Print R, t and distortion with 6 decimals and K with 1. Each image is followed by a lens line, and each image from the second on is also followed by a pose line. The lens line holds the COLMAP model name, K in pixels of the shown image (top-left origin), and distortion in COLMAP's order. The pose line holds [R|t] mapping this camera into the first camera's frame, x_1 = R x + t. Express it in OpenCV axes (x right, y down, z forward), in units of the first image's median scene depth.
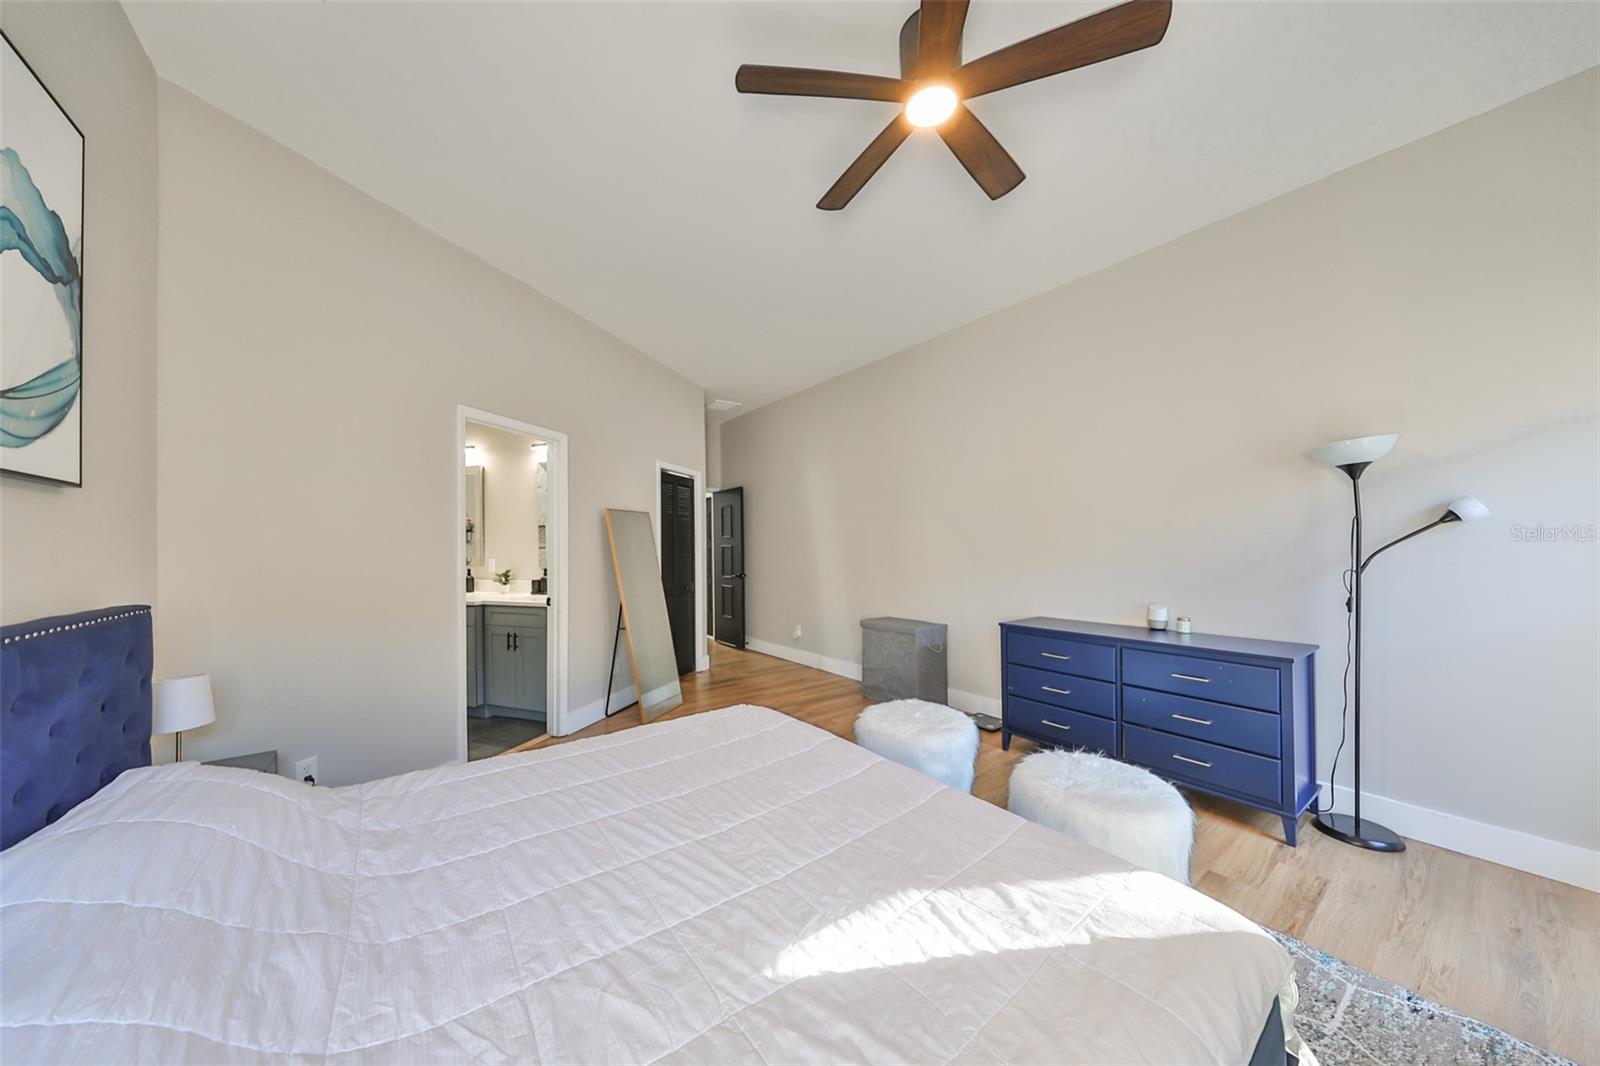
lens RADIAL K [[504.4, 0, 787.6], [0, 504.4, 542.9], [0, 0, 1]] dist [-0.000122, -0.000009]
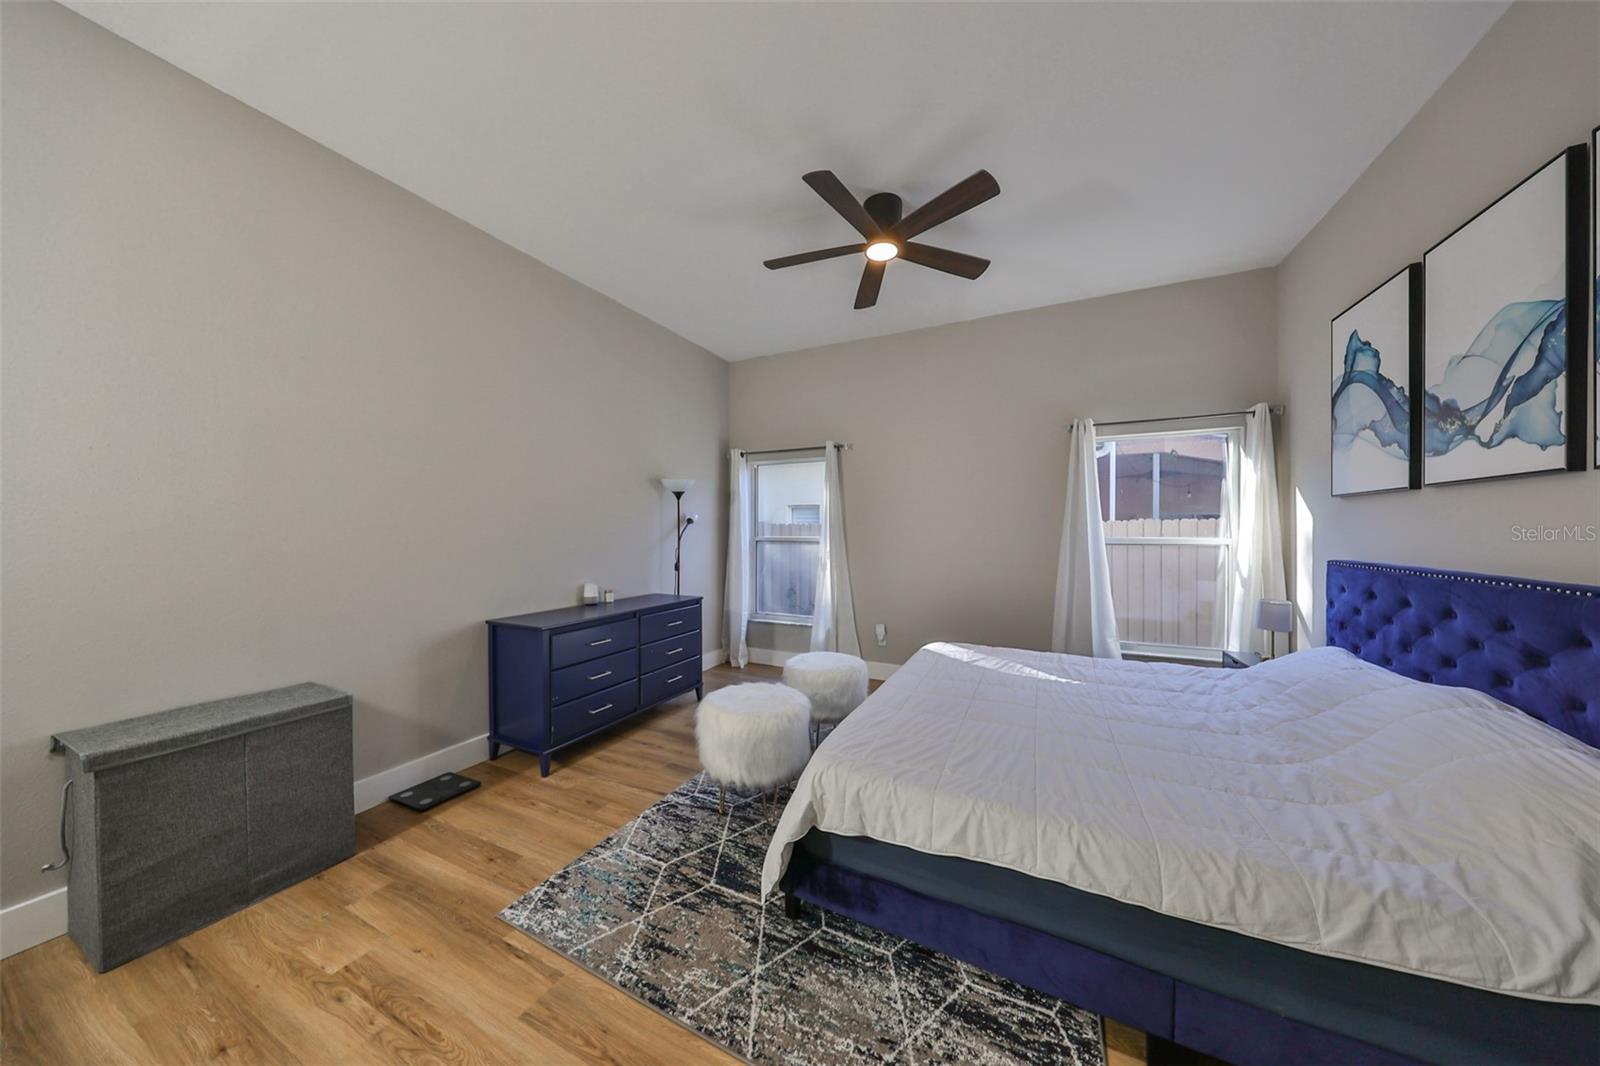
lens RADIAL K [[504.4, 0, 787.6], [0, 504.4, 542.9], [0, 0, 1]] dist [-0.000122, -0.000009]
pose [[-0.470212, 0.003050, 0.882548, -0.569503], [-0.002810, 0.999984, -0.004952, 0.034044], [-0.882549, -0.004808, -0.470196, 1.214646]]
